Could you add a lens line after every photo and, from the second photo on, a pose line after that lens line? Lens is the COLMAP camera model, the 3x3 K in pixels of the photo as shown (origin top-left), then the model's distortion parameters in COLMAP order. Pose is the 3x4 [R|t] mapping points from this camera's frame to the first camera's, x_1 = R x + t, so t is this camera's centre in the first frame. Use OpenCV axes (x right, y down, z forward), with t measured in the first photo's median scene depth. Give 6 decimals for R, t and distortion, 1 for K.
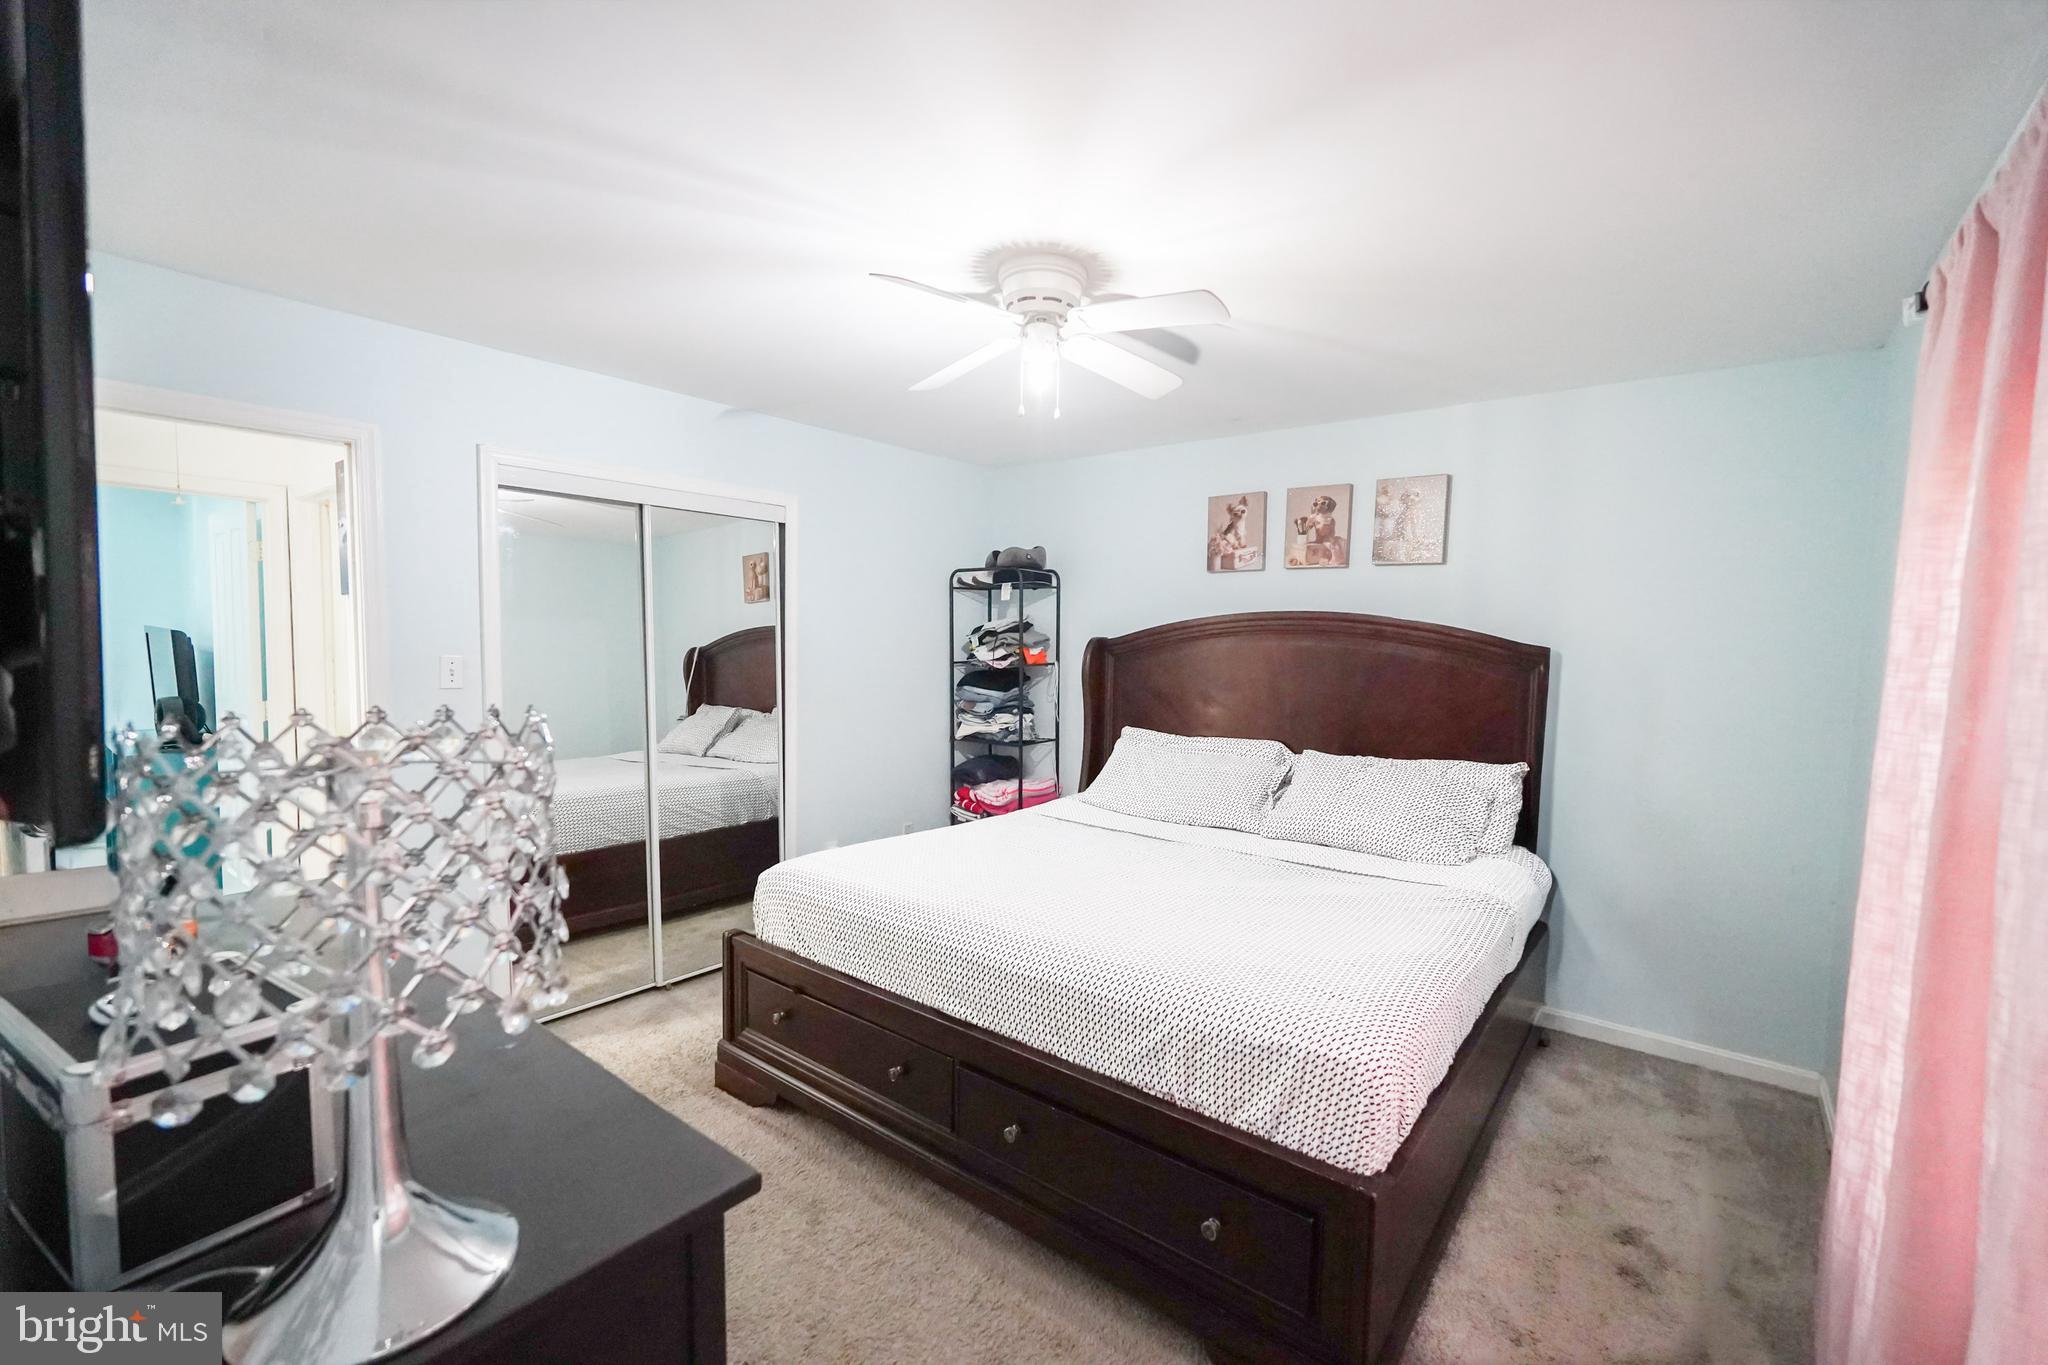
lens RADIAL K [[870.0, 0, 1024.0], [0, 870.0, 682.5], [0, 0, 1]] dist [0.000308, 0.000080]
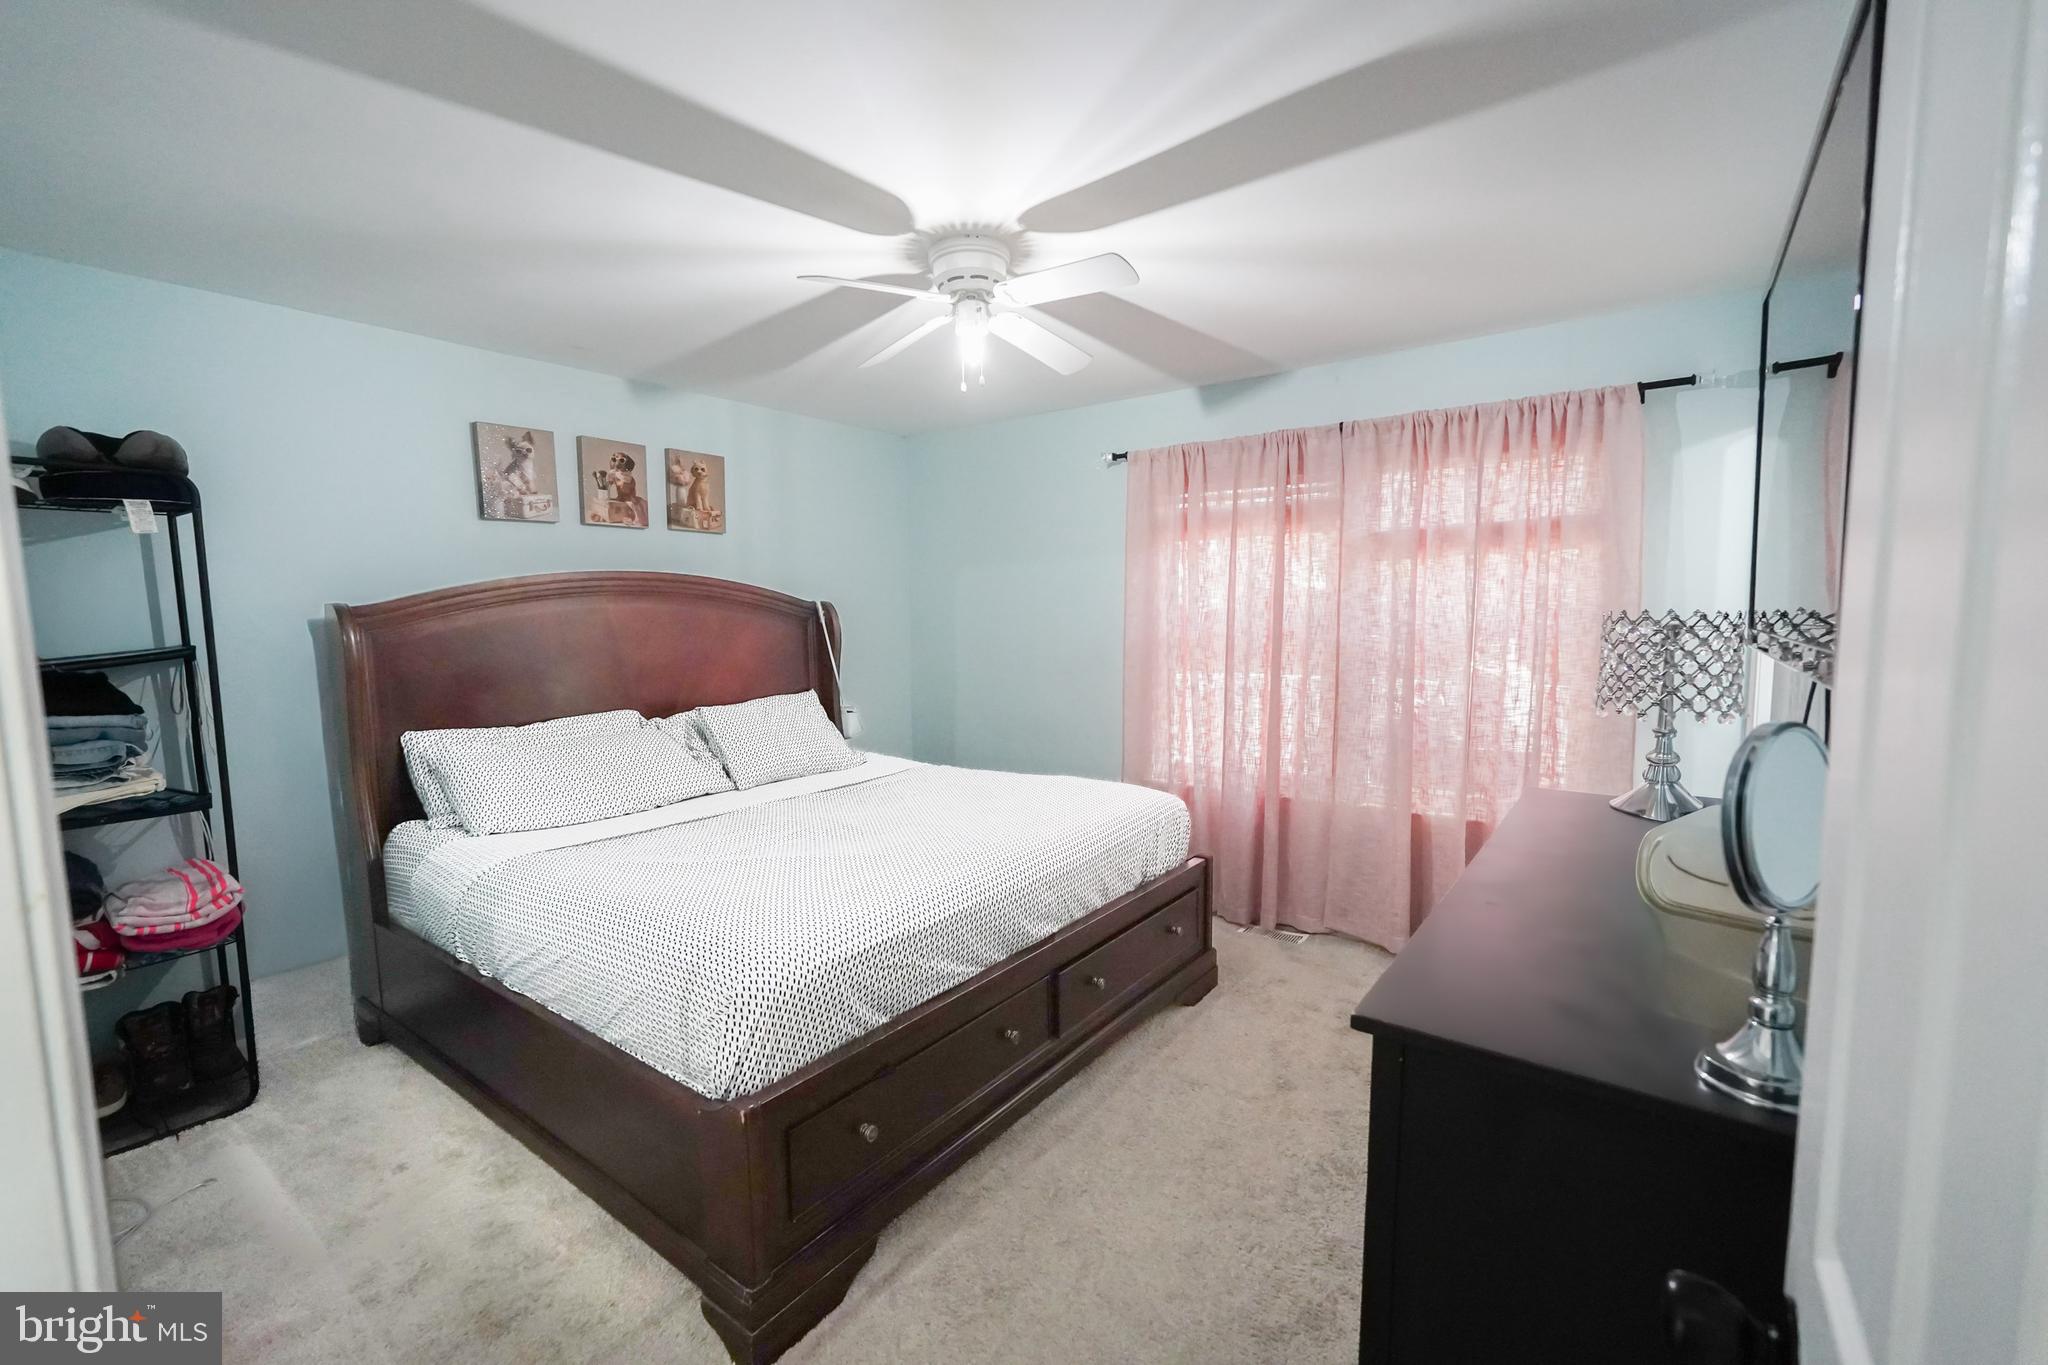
lens RADIAL K [[870.0, 0, 1024.0], [0, 870.0, 682.5], [0, 0, 1]] dist [0.000308, 0.000080]
pose [[-0.030314, -0.101070, 0.994417, -0.646836], [0.069050, 0.992286, 0.102959, -0.029024], [-0.997153, 0.071785, -0.023102, 0.585854]]
